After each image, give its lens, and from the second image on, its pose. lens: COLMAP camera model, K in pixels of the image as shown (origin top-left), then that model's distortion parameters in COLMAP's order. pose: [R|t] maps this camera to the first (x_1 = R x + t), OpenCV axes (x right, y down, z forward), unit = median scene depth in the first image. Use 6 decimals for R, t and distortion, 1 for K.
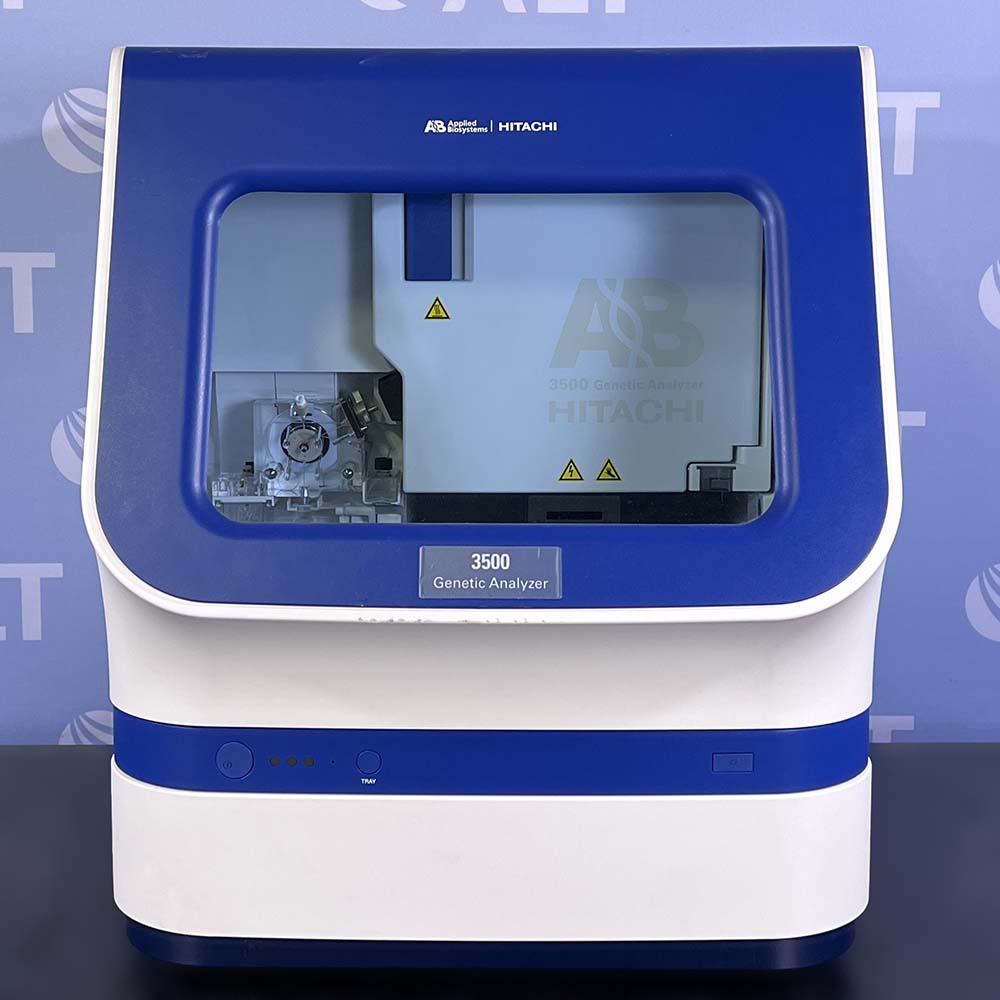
lens RADIAL K [[1973.0, 0, 499.3], [0, 1973.0, 449.5], [0, 0, 1]] dist [-0.054921, -0.058572]
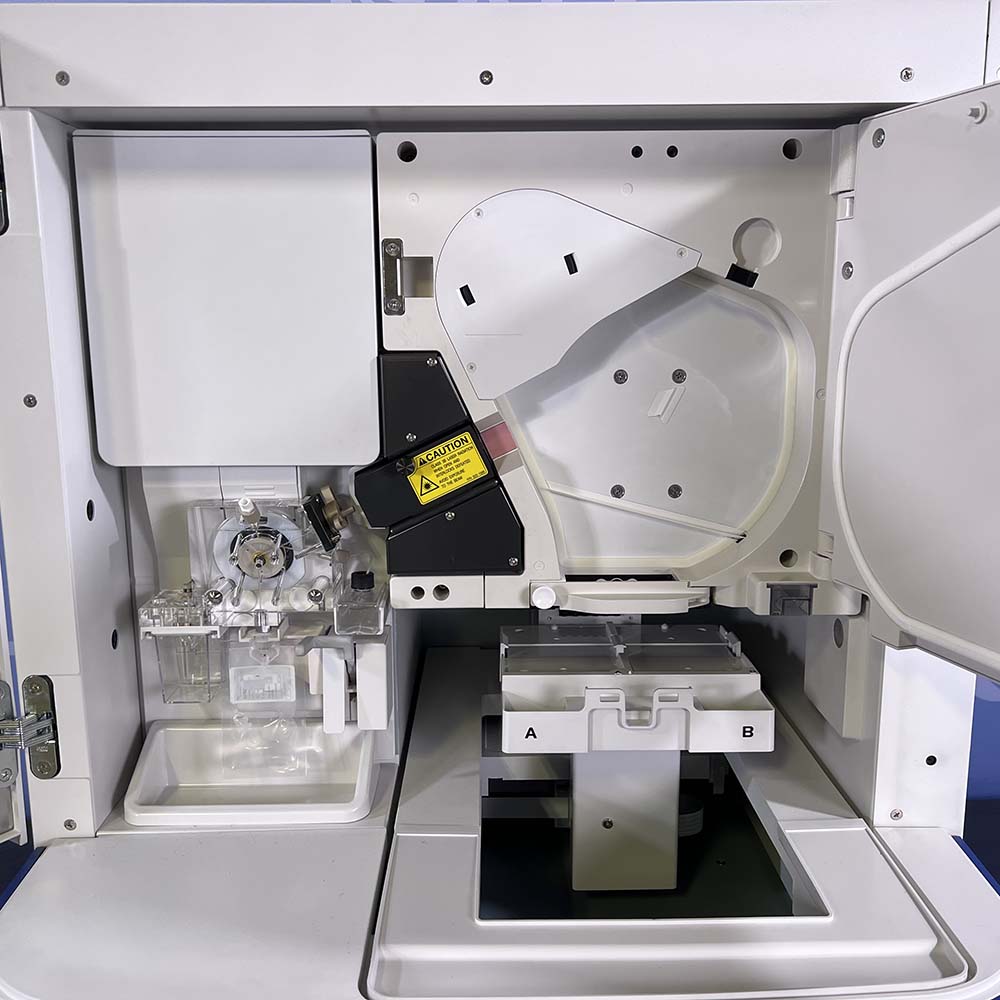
lens RADIAL K [[959.7, 0, 500.0], [0, 959.7, 500.0], [0, 0, 1]] dist [0.011722, -0.008819]
pose [[0.999937, -0.009640, 0.005800, -0.005832], [0.009283, 0.998228, 0.058781, -0.047012], [-0.006357, -0.058723, 0.998254, 0.623711]]
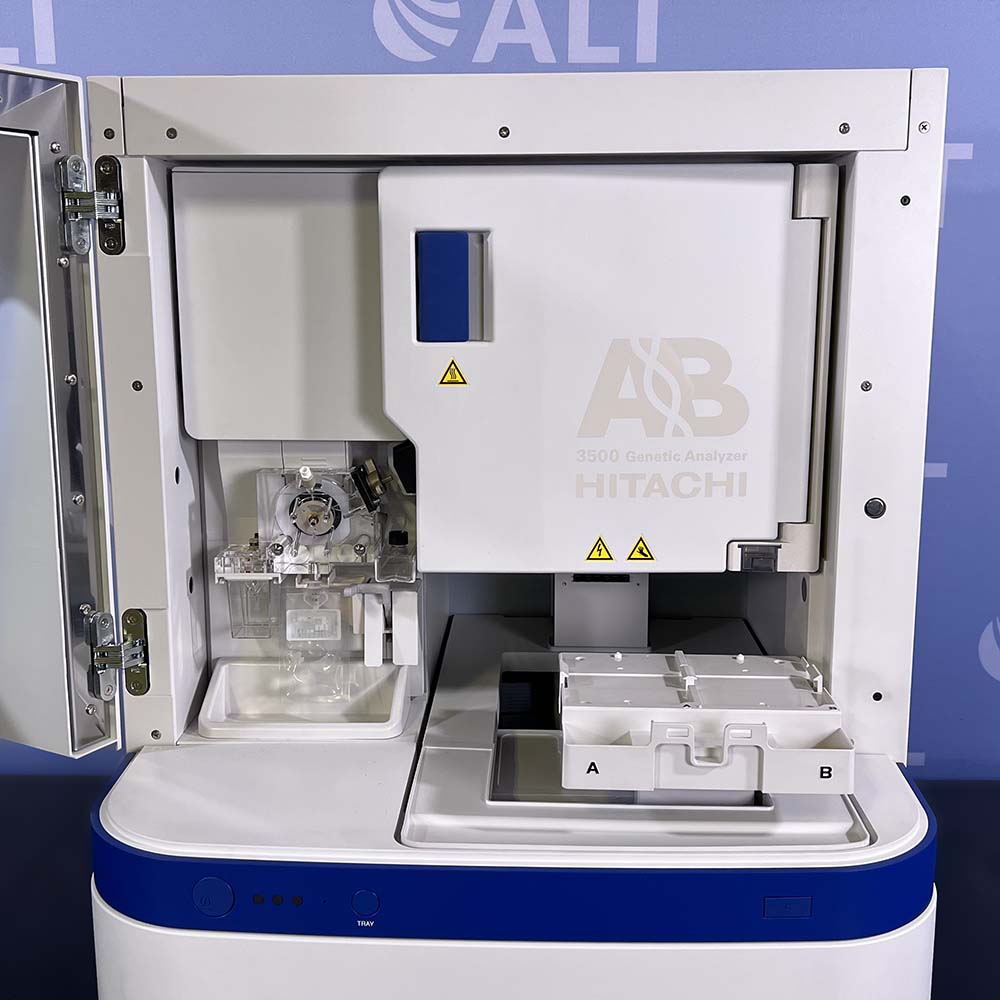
lens RADIAL K [[1227.5, 0, 500.0], [0, 1227.5, 500.0], [0, 0, 1]] dist [0.023166, -0.012089]
pose [[0.999130, 0.003794, -0.041524, 0.013445], [-0.001362, 0.998289, 0.058456, -0.045043], [0.041674, -0.058348, 0.997426, 0.425612]]
